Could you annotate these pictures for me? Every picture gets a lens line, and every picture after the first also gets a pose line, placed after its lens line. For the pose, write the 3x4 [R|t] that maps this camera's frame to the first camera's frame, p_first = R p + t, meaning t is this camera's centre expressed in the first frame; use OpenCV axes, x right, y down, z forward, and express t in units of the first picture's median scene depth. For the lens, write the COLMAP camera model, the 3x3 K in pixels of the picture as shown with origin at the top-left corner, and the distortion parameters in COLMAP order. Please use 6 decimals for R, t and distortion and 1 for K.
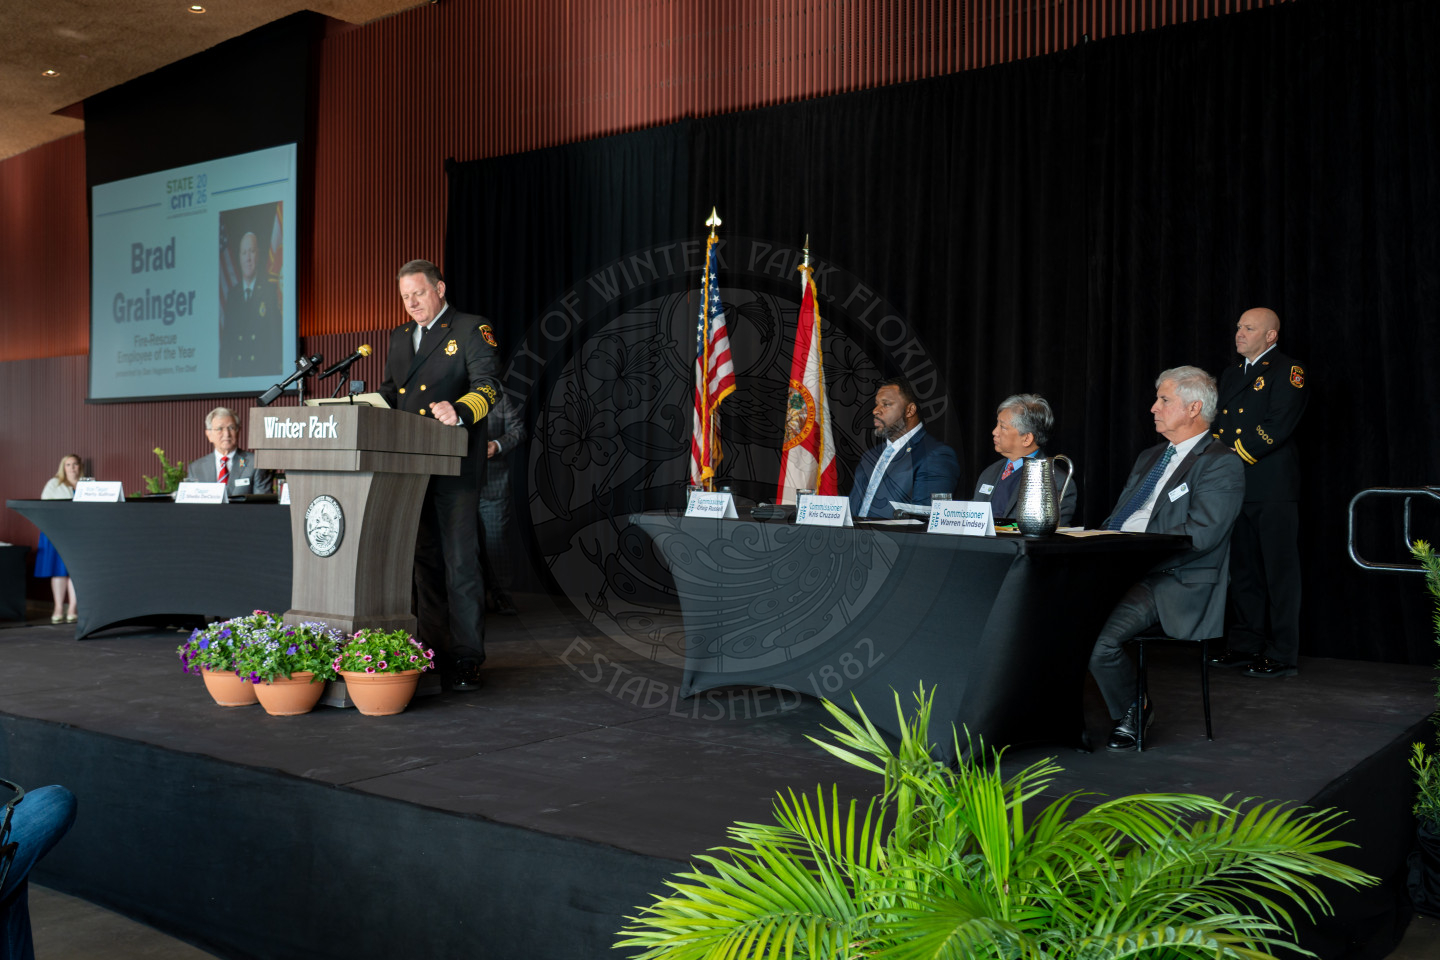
lens RADIAL K [[1421.5, 0, 720.0], [0, 1421.5, 480.0], [0, 0, 1]] dist [0.005647, 0.005887]
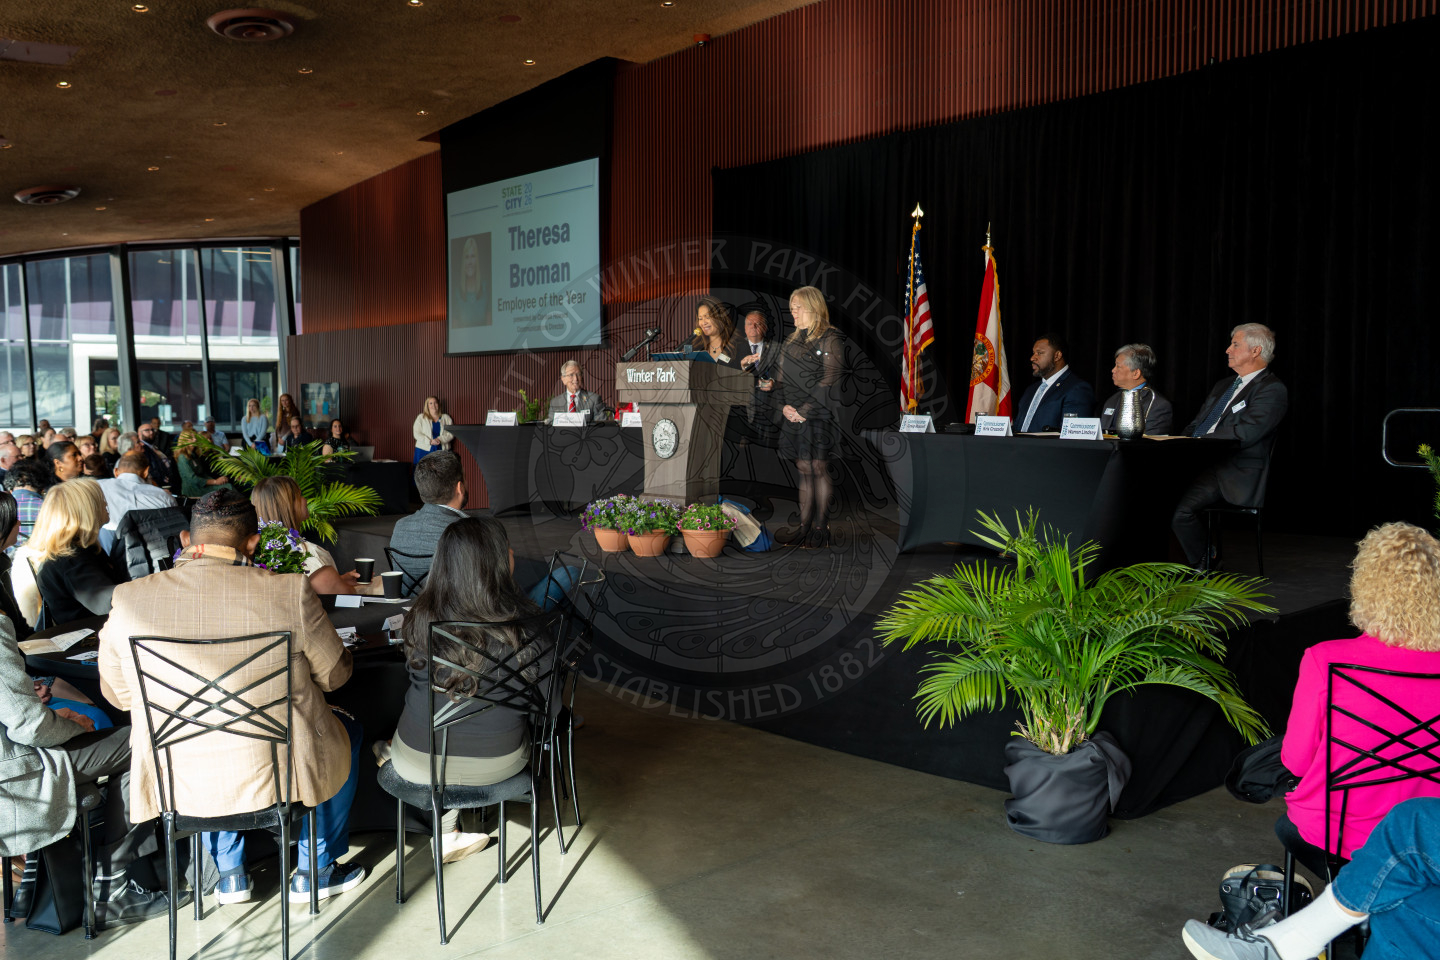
lens RADIAL K [[1262.4, 0, 720.0], [0, 1262.4, 480.0], [0, 0, 1]] dist [0.024819, -0.001420]
pose [[0.987704, 0.000111, -0.156339, -0.003083], [0.008149, 0.998604, 0.052191, 0.004964], [0.156126, -0.052823, 0.986324, -0.295777]]
